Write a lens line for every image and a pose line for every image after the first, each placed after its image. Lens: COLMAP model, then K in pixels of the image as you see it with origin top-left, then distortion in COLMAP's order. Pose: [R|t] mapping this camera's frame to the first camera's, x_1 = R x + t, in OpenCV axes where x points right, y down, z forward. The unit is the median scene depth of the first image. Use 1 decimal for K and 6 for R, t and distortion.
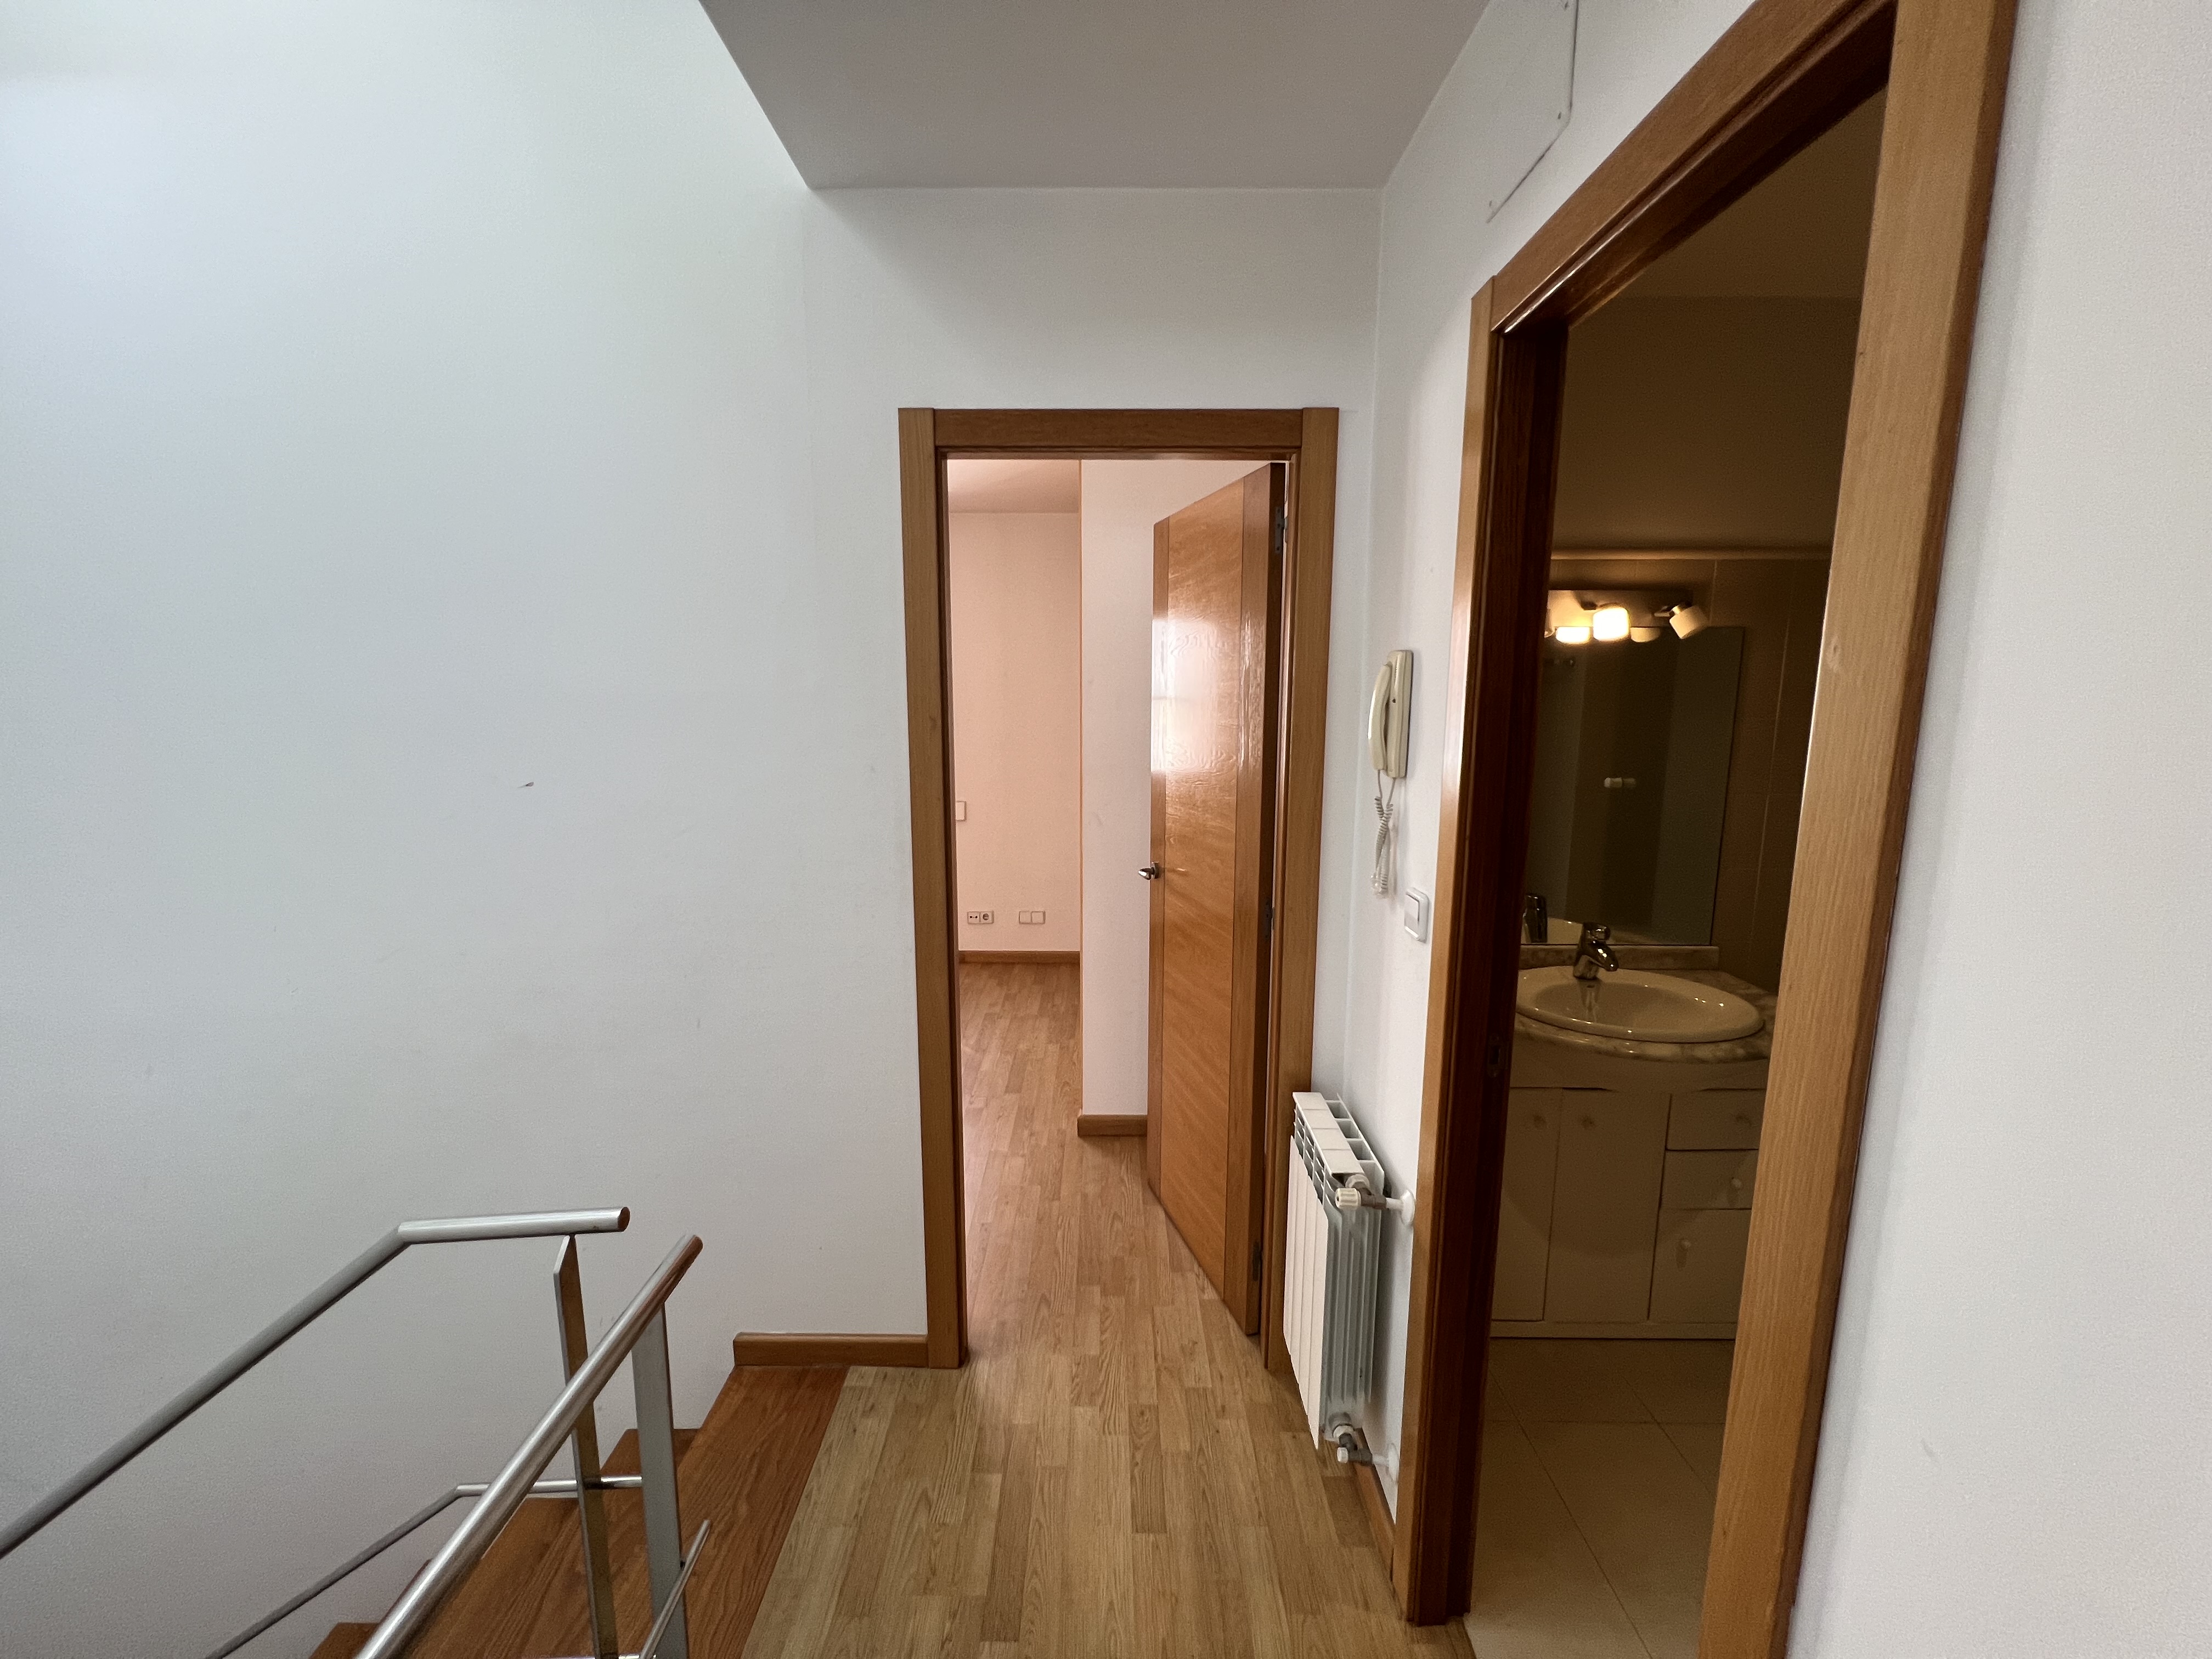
lens RADIAL K [[887.0, 0, 1102.3], [0, 887.0, 824.5], [0, 0, 1]] dist [-0.002792, -0.000030]
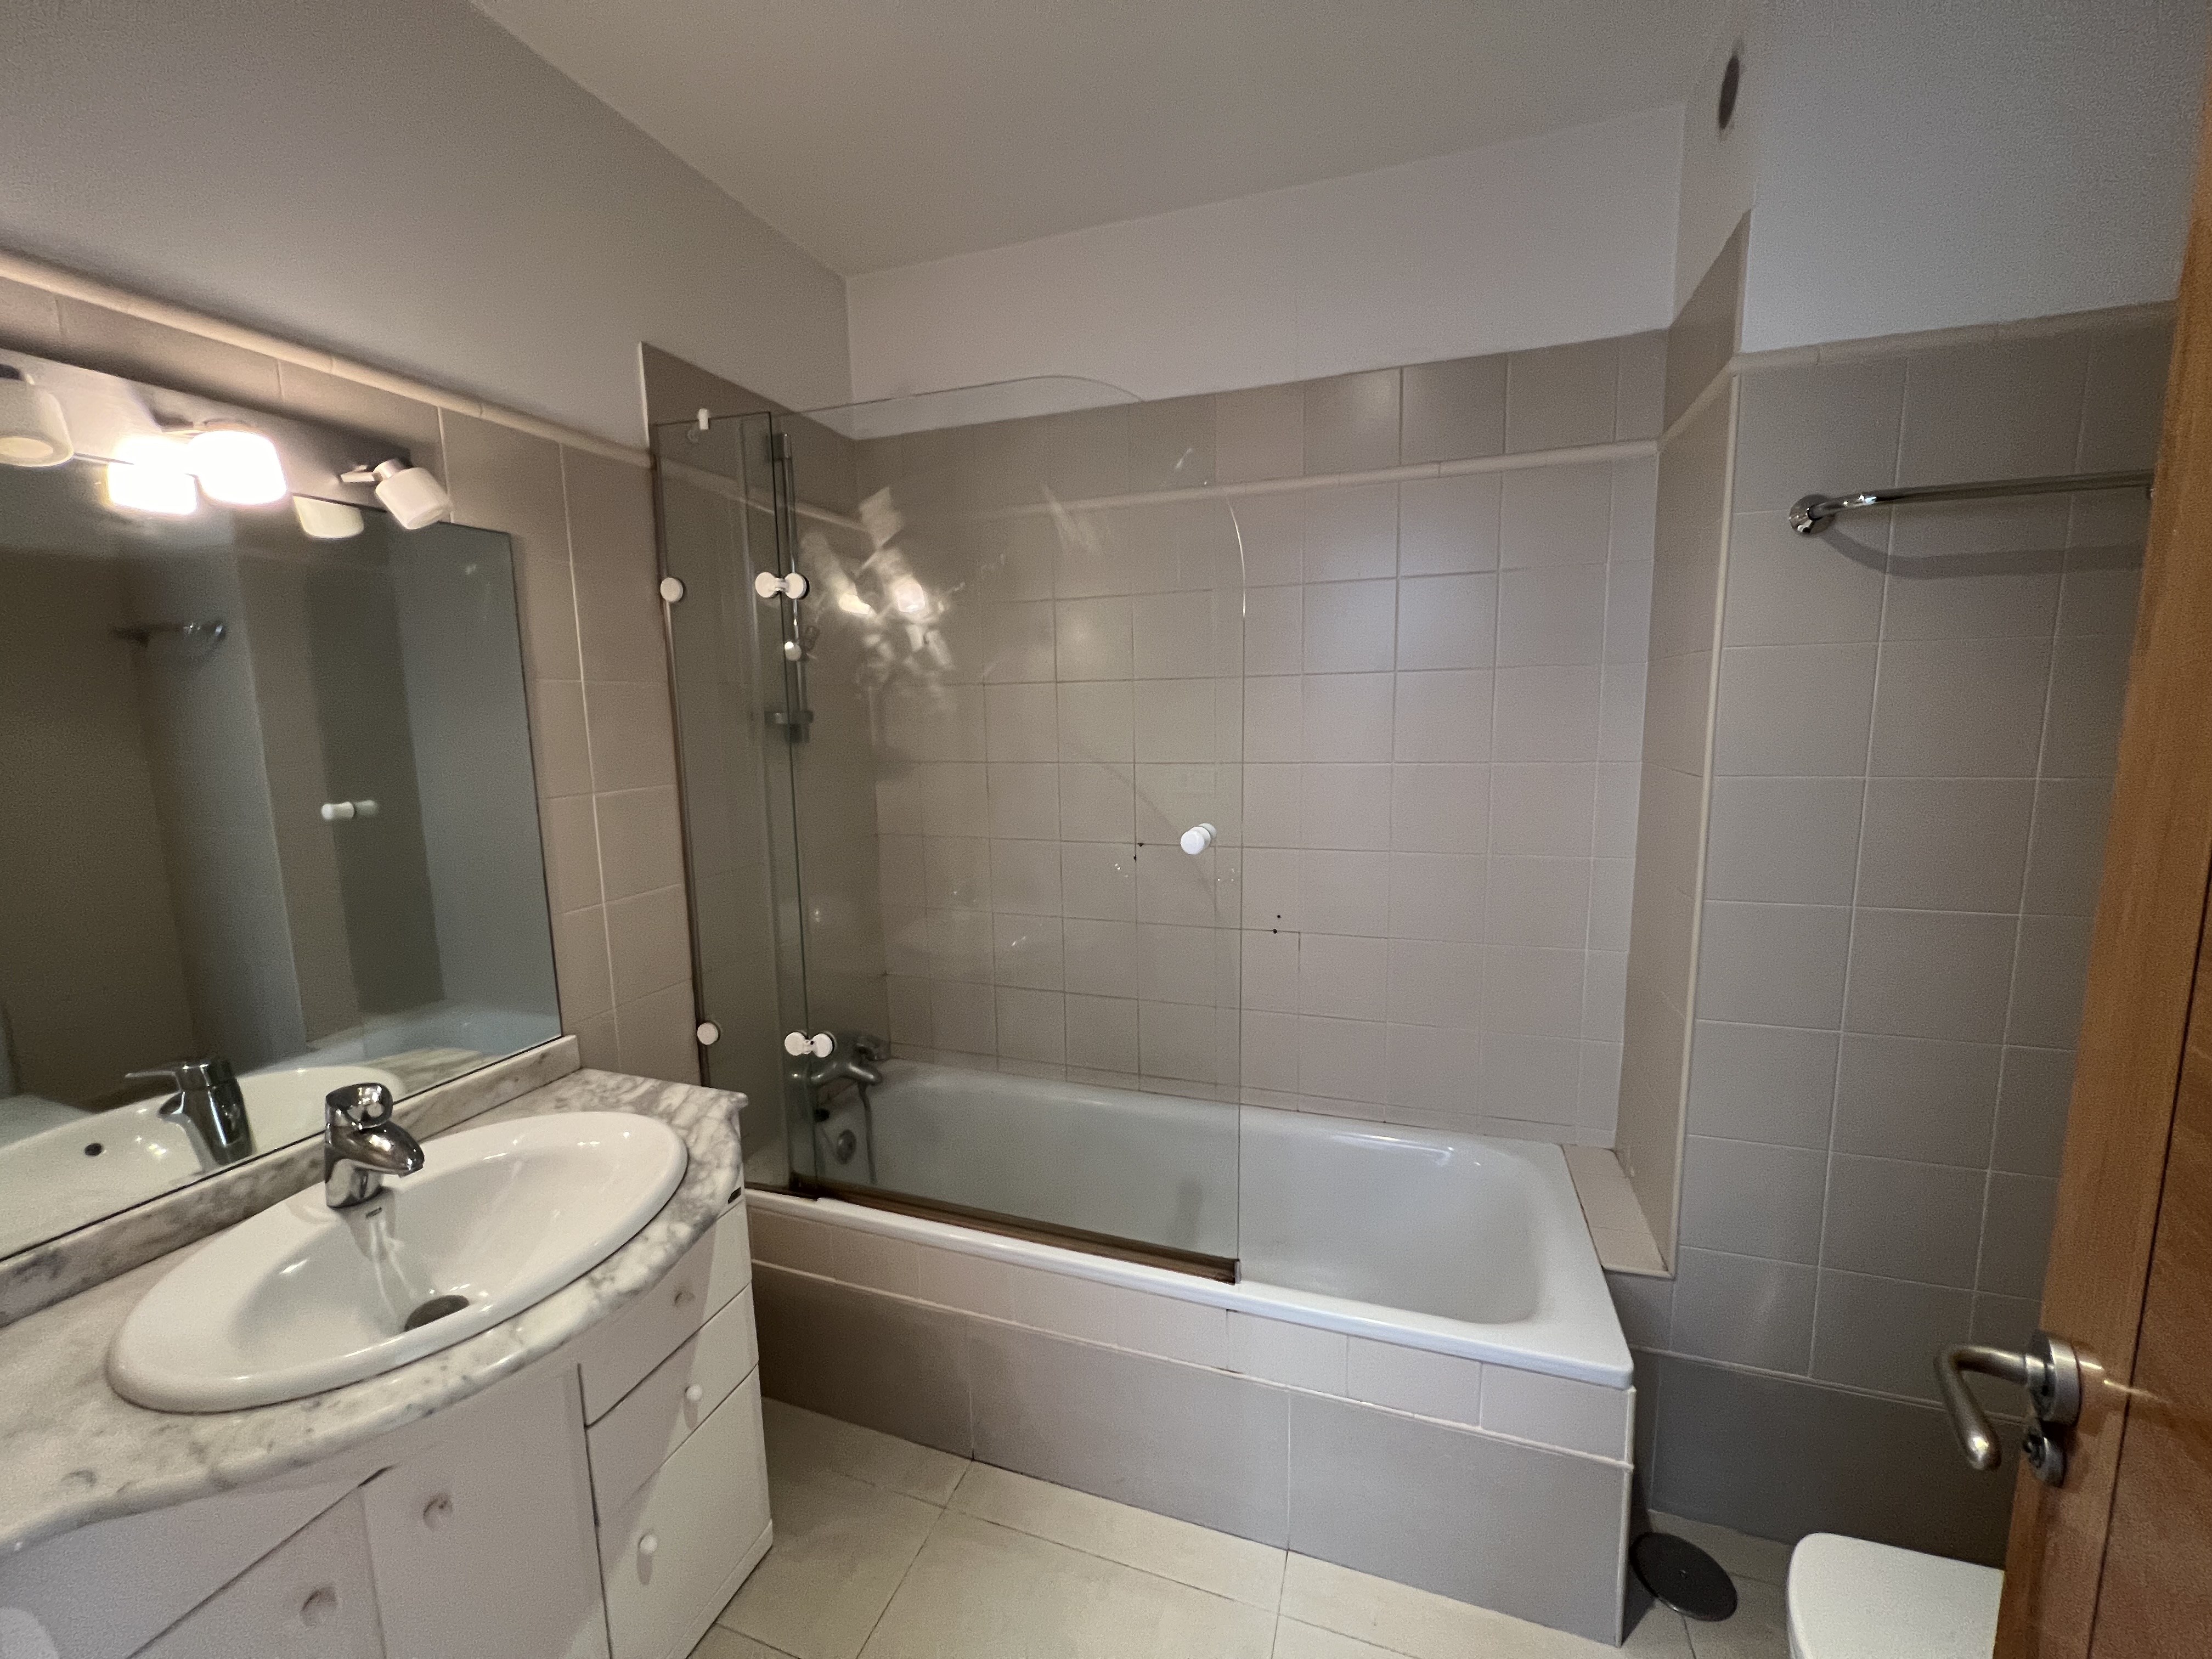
lens RADIAL K [[887.0, 0, 1101.8], [0, 887.0, 824.1], [0, 0, 1]] dist [-0.002792, -0.000030]
pose [[0.329353, -0.135722, 0.934402, 0.254095], [0.160785, 0.983223, 0.086140, -0.008304], [-0.930416, 0.121867, 0.345650, 0.425936]]
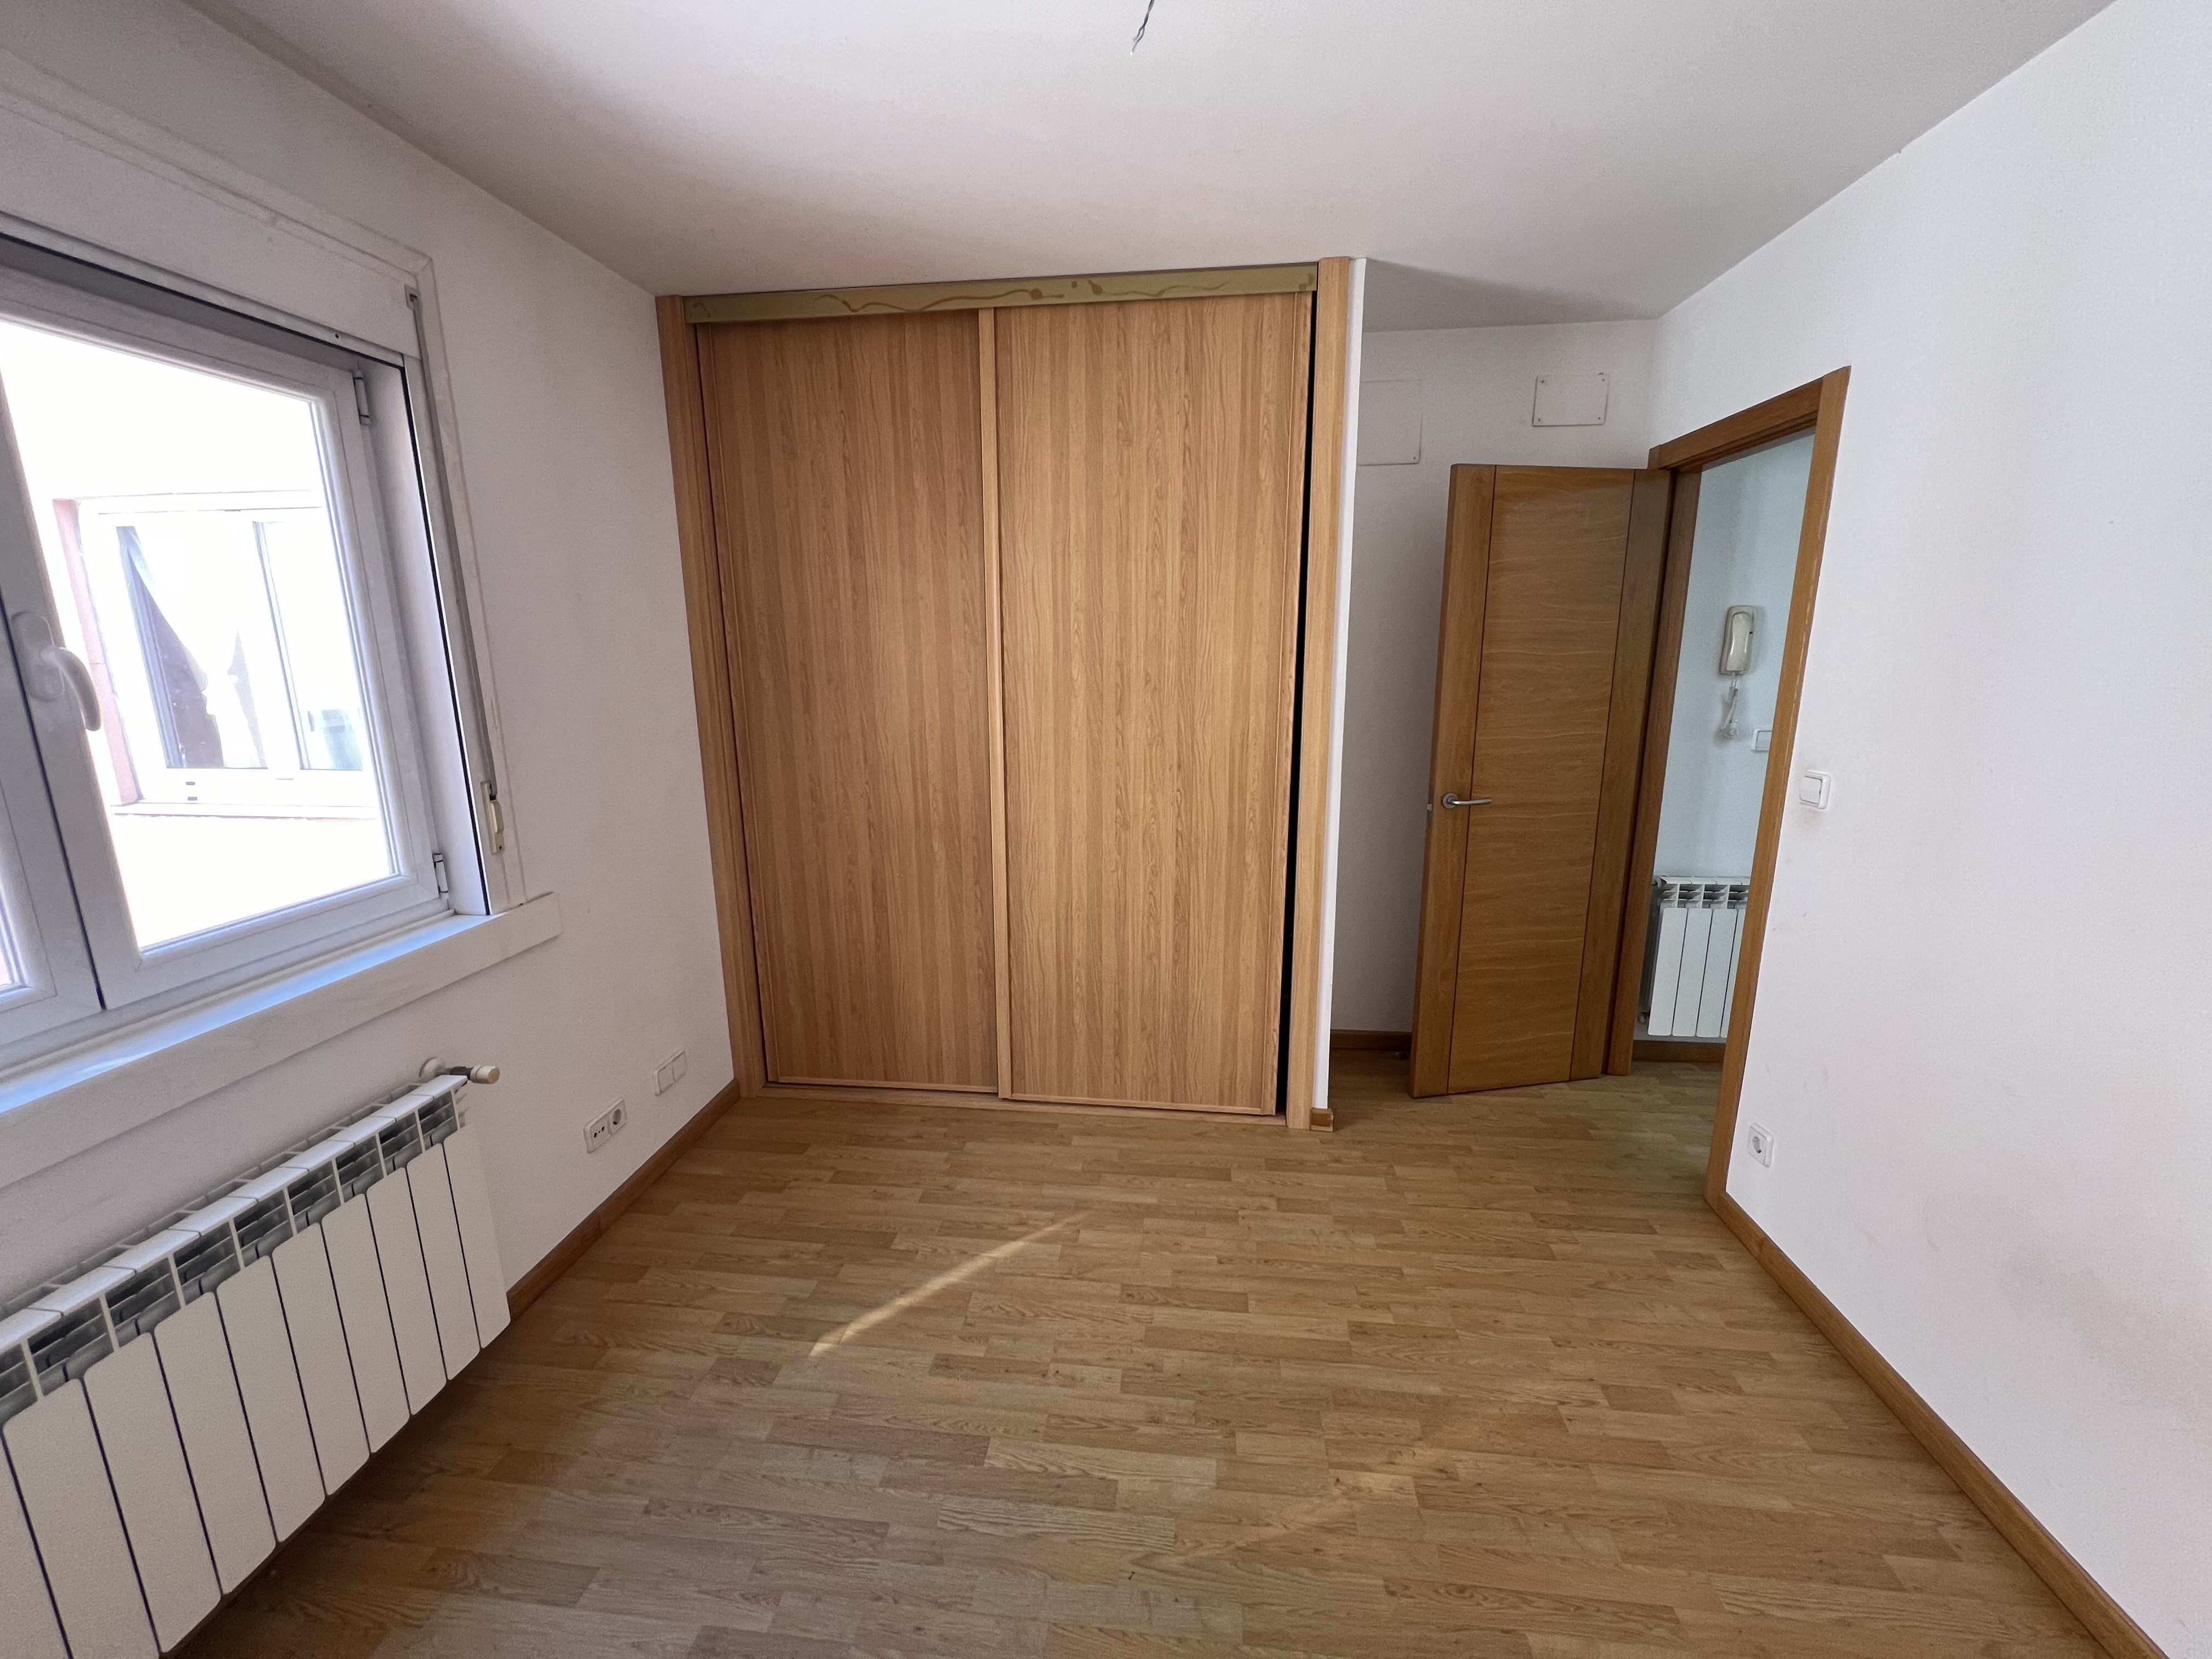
lens RADIAL K [[890.1, 0, 1106.6], [0, 890.1, 825.5], [0, 0, 1]] dist [0.000501, 0.000009]
pose [[0.108974, -0.211521, 0.971279, -0.562426], [0.156323, 0.968587, 0.193396, -0.103813], [-0.981676, 0.130758, 0.138616, 0.690838]]
